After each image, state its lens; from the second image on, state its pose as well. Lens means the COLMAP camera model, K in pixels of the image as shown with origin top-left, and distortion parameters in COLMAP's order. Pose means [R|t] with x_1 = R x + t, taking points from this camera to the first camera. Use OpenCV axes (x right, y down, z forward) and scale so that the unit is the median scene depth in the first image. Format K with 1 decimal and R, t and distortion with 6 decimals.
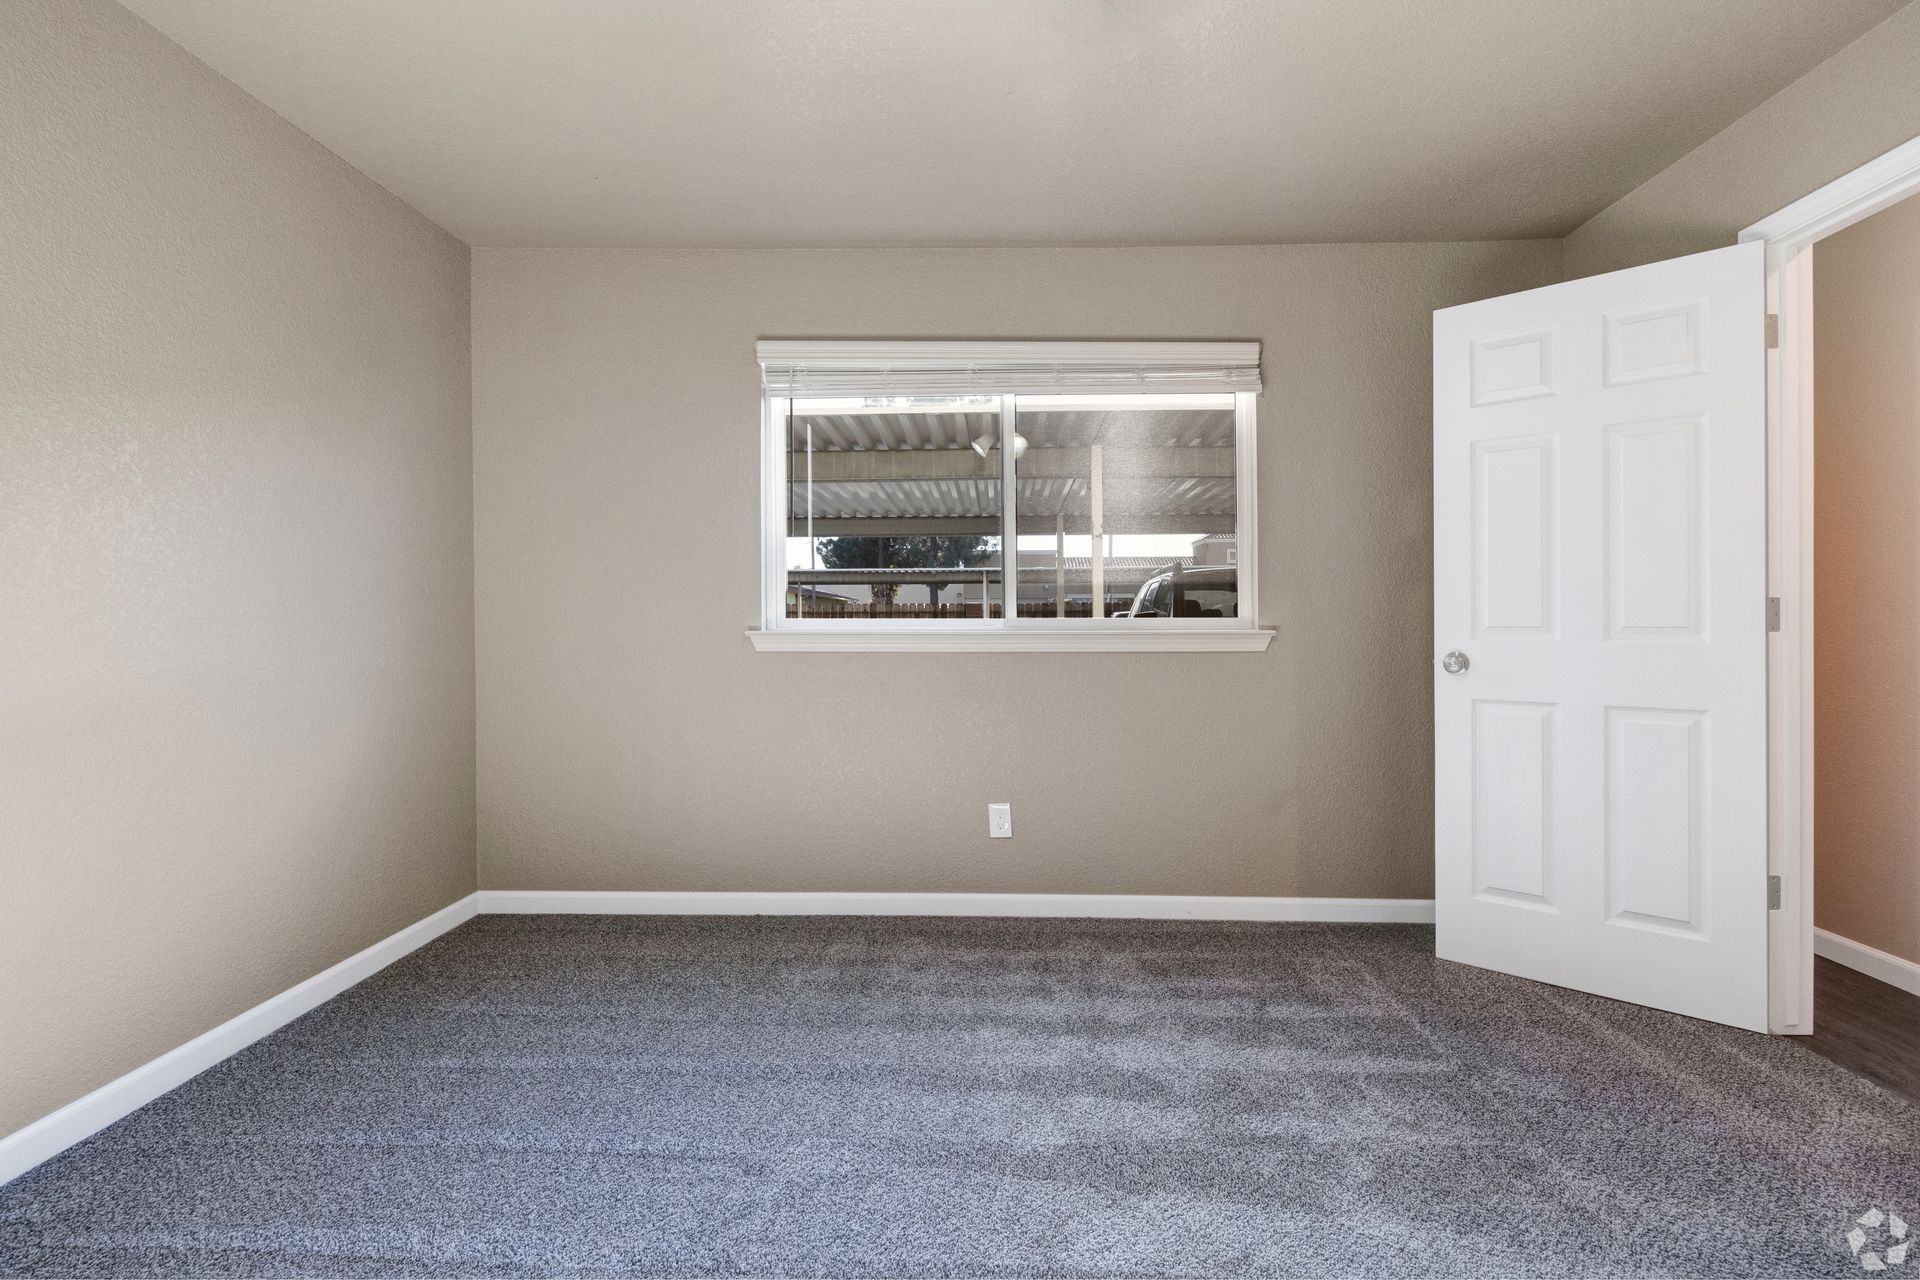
lens RADIAL K [[818.3, 0, 950.9], [0, 818.3, 626.0], [0, 0, 1]] dist [-0.003669, 0.000125]
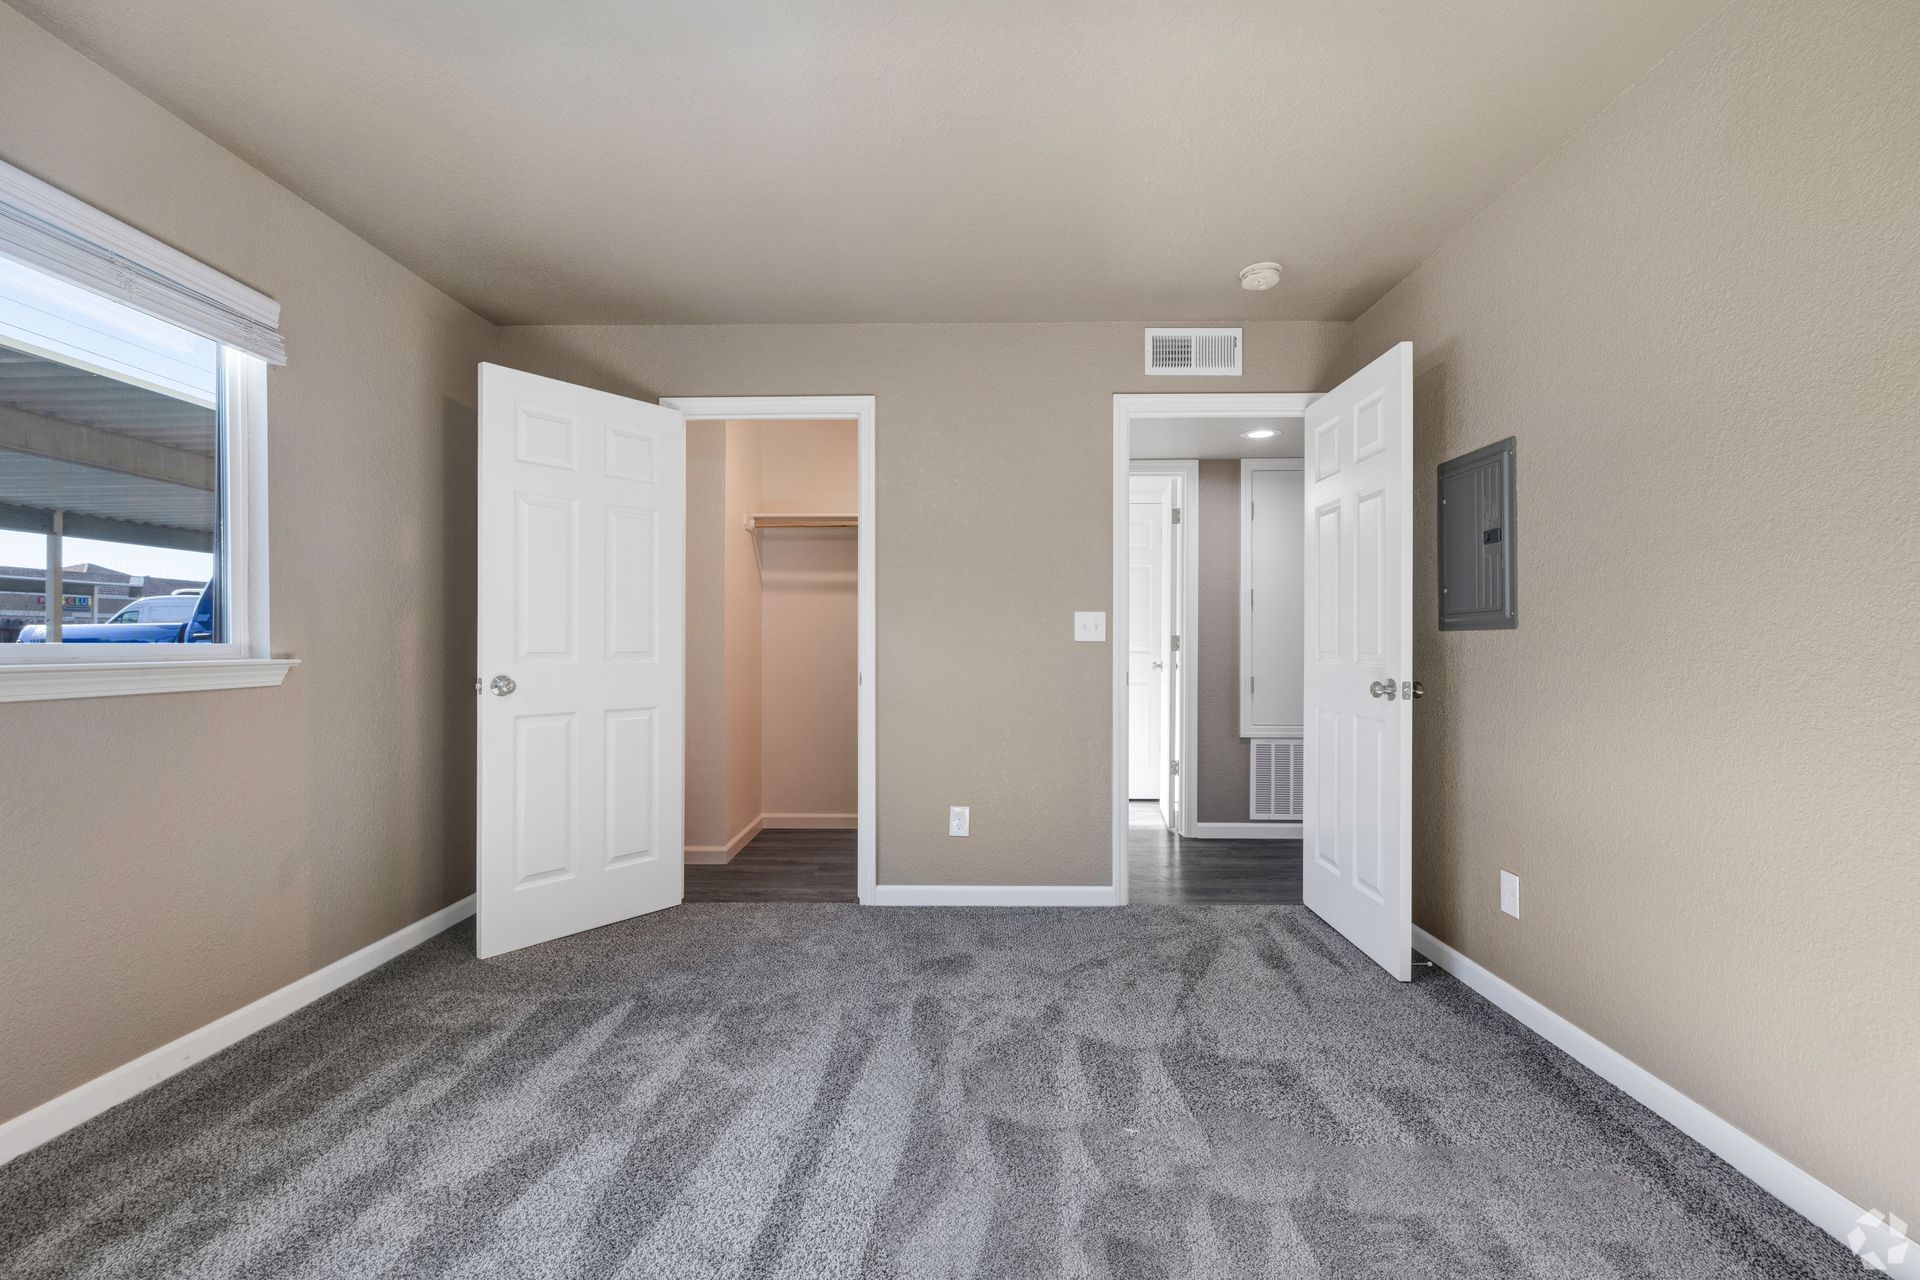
lens RADIAL K [[818.3, 0, 960.6], [0, 818.3, 649.4], [0, 0, 1]] dist [-0.003669, 0.000125]
pose [[-0.038312, -0.002537, 0.999263, -0.566911], [0.005359, 0.999982, 0.002745, -0.004890], [-0.999251, 0.005461, -0.038298, 0.452043]]
